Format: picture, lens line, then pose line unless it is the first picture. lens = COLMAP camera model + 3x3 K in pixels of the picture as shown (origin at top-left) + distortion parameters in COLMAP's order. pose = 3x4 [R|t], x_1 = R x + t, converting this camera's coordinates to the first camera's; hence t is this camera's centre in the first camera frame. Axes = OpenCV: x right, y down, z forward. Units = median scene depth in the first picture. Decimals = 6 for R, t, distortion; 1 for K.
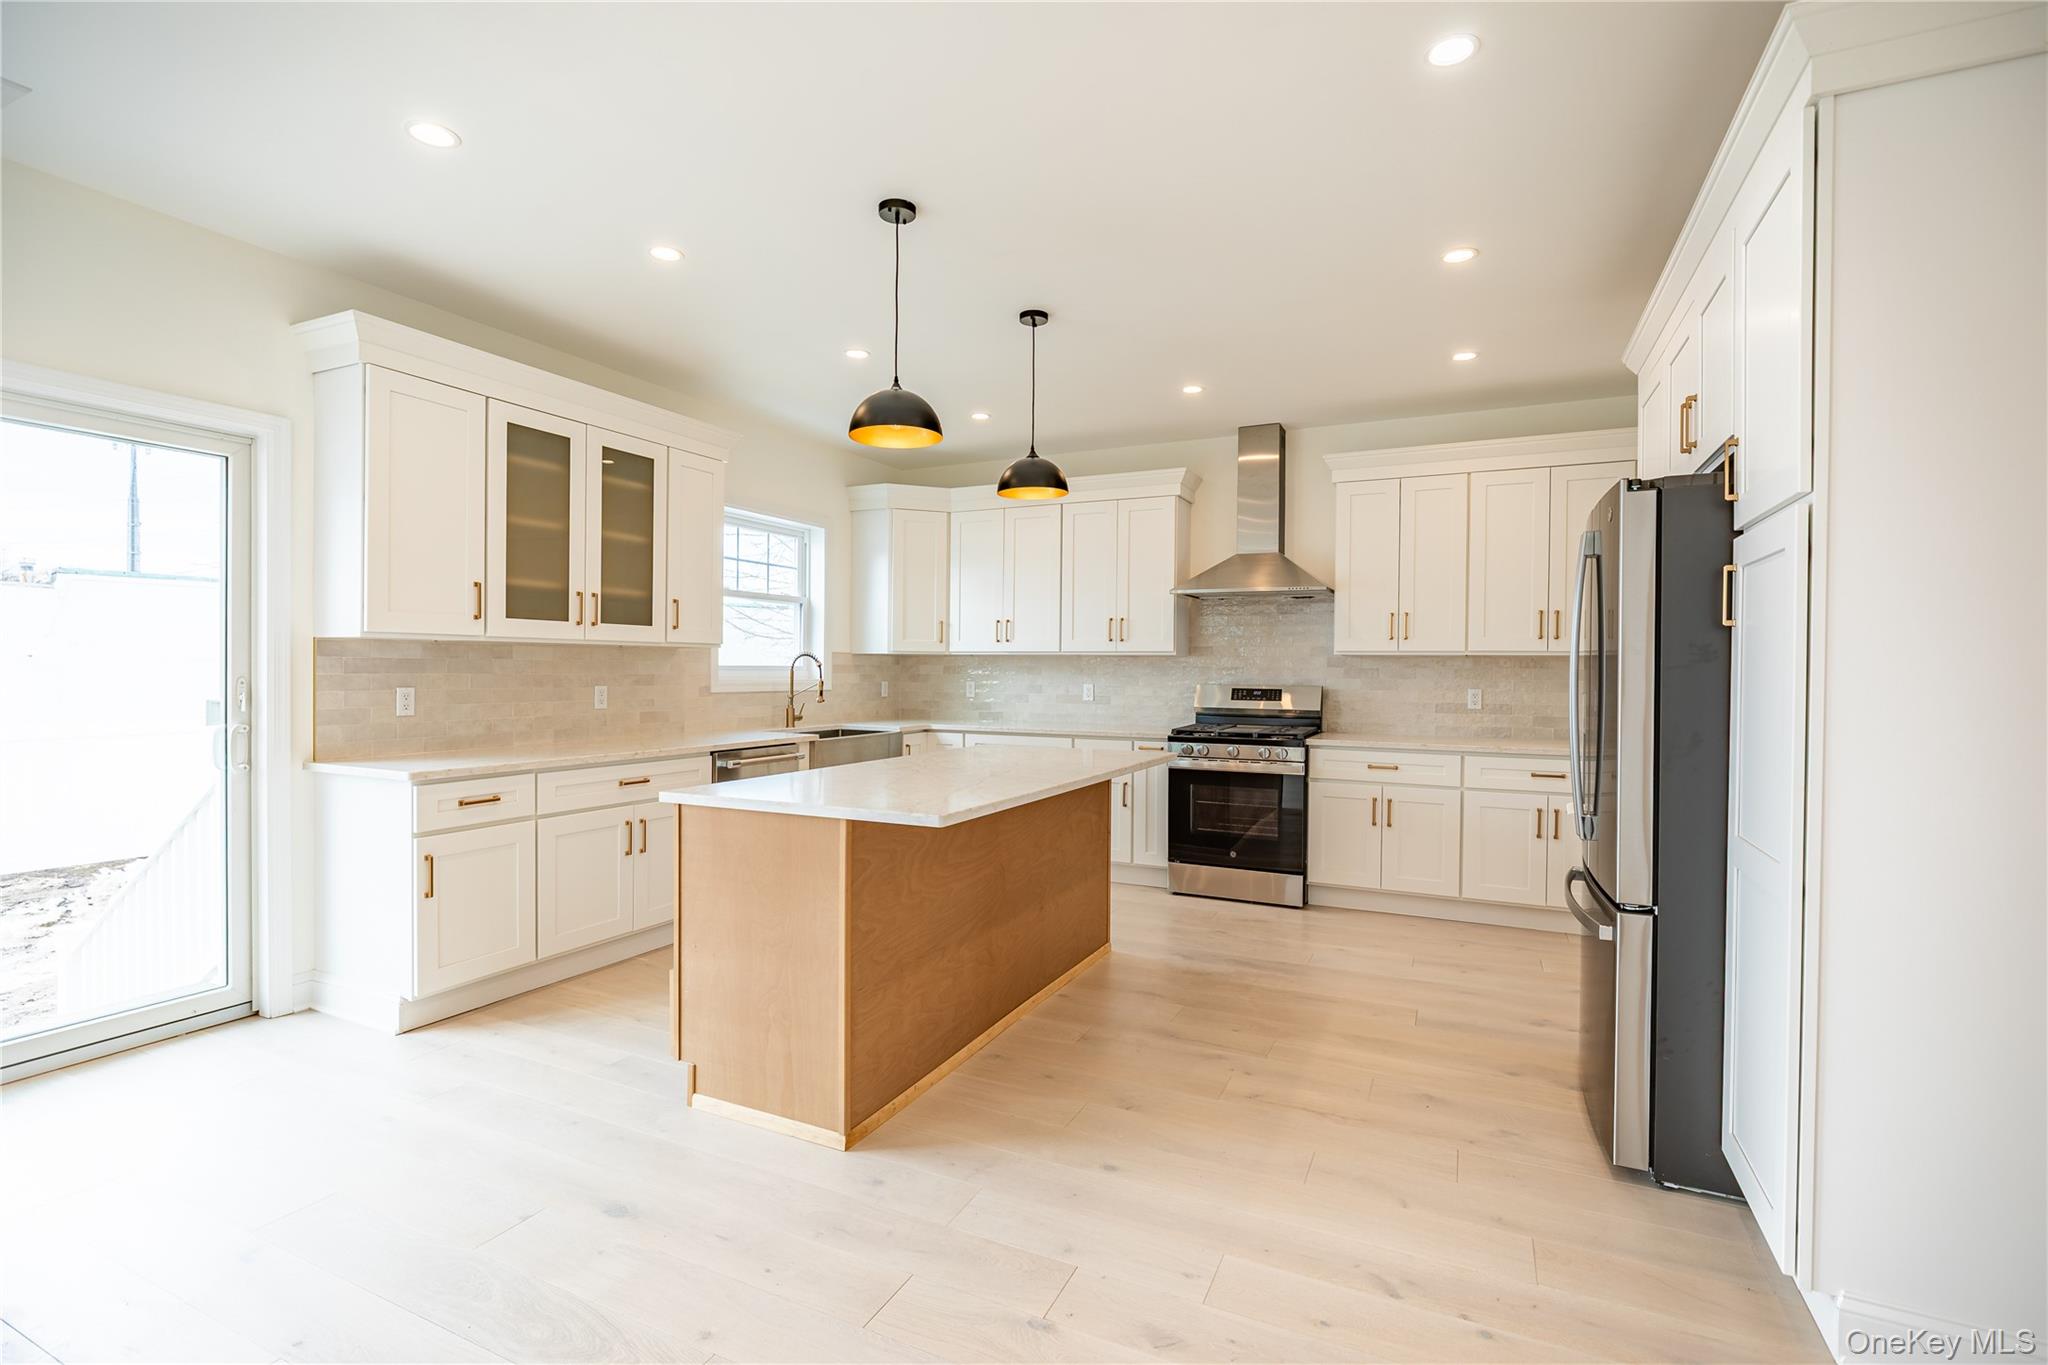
lens RADIAL K [[926.3, 0, 1027.3], [0, 926.3, 677.8], [0, 0, 1]] dist [-0.010523, -0.000155]
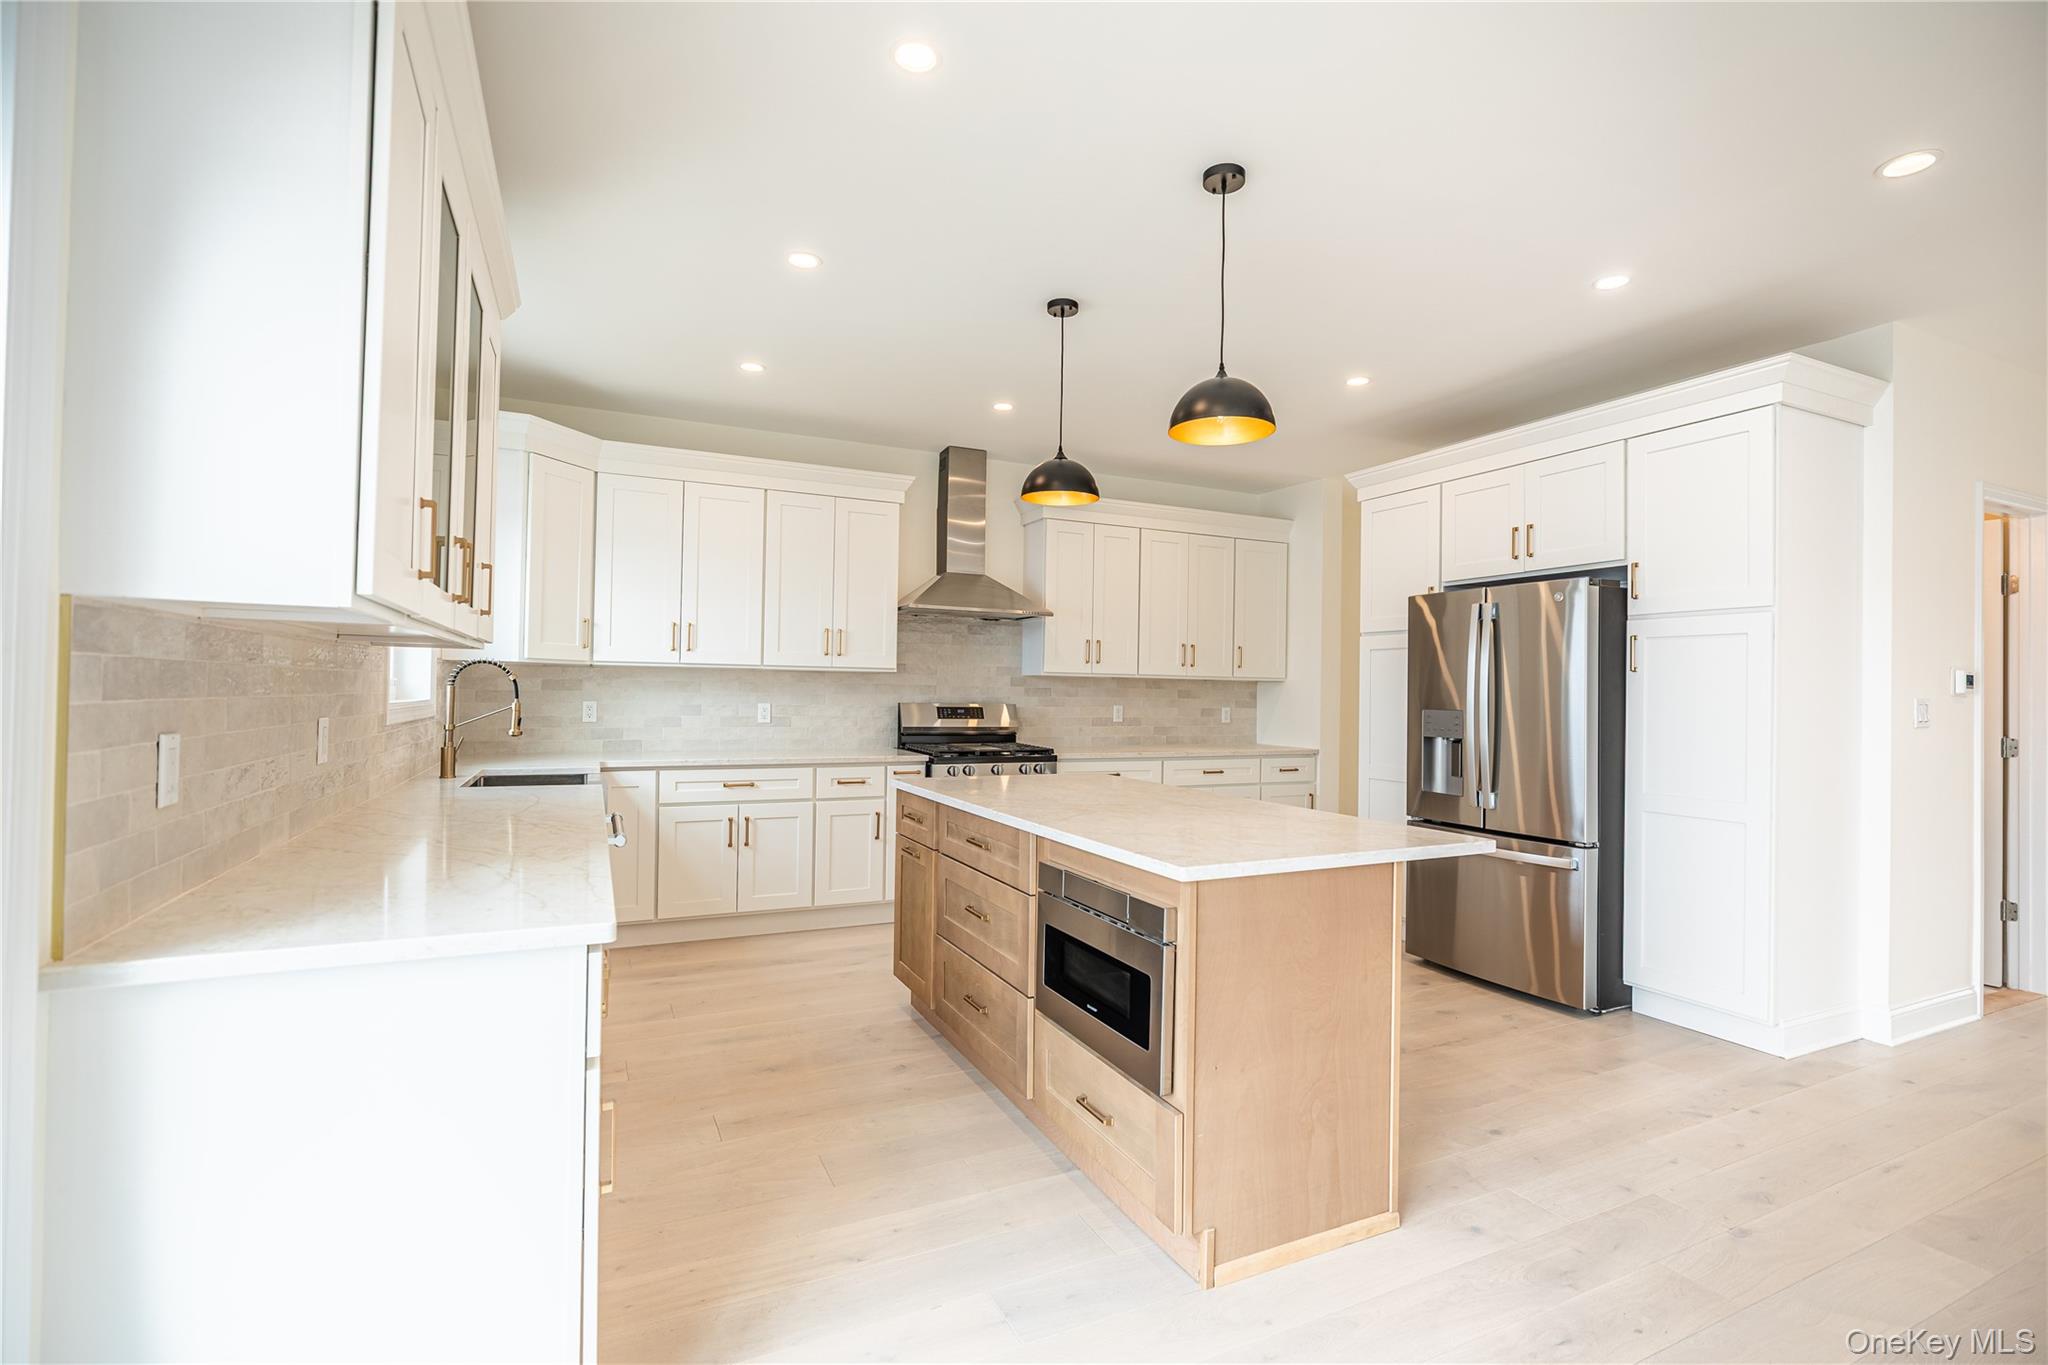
lens RADIAL K [[926.3, 0, 1020.0], [0, 926.3, 681.1], [0, 0, 1]] dist [-0.010523, -0.000155]
pose [[0.628470, 0.010261, 0.777767, -0.495736], [-0.002198, 0.999932, -0.011416, -0.005174], [-0.777831, 0.005465, 0.628450, 0.313290]]
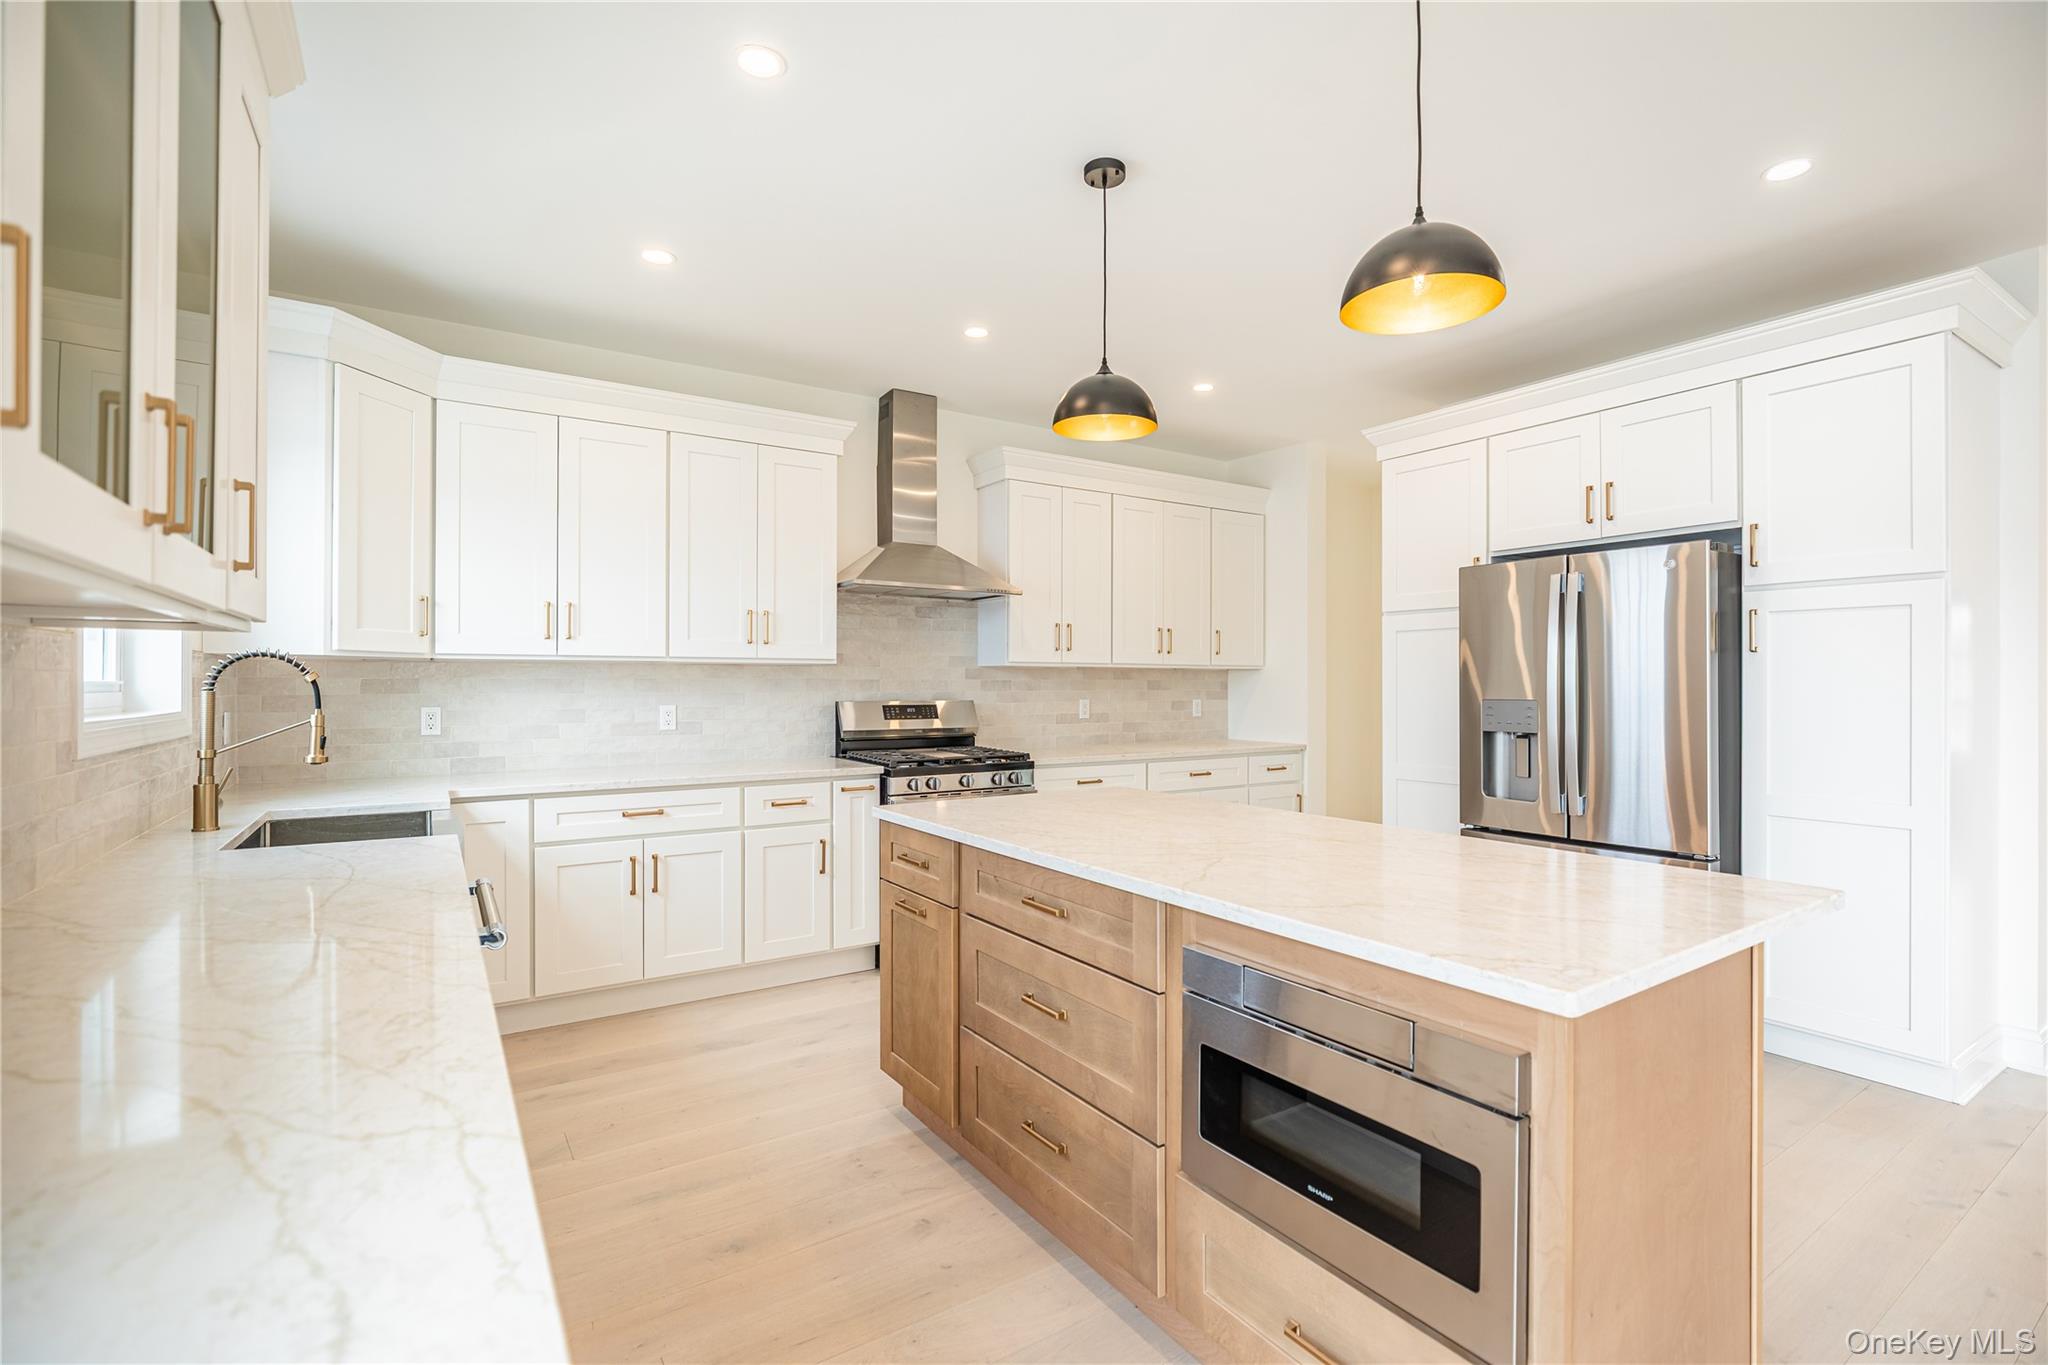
lens RADIAL K [[926.3, 0, 1021.2], [0, 926.3, 682.9], [0, 0, 1]] dist [-0.010523, -0.000155]
pose [[0.515077, -0.006741, 0.857117, -0.418134], [0.012774, 0.999918, 0.000187, -0.007336], [-0.857049, 0.010852, 0.515121, 0.479678]]
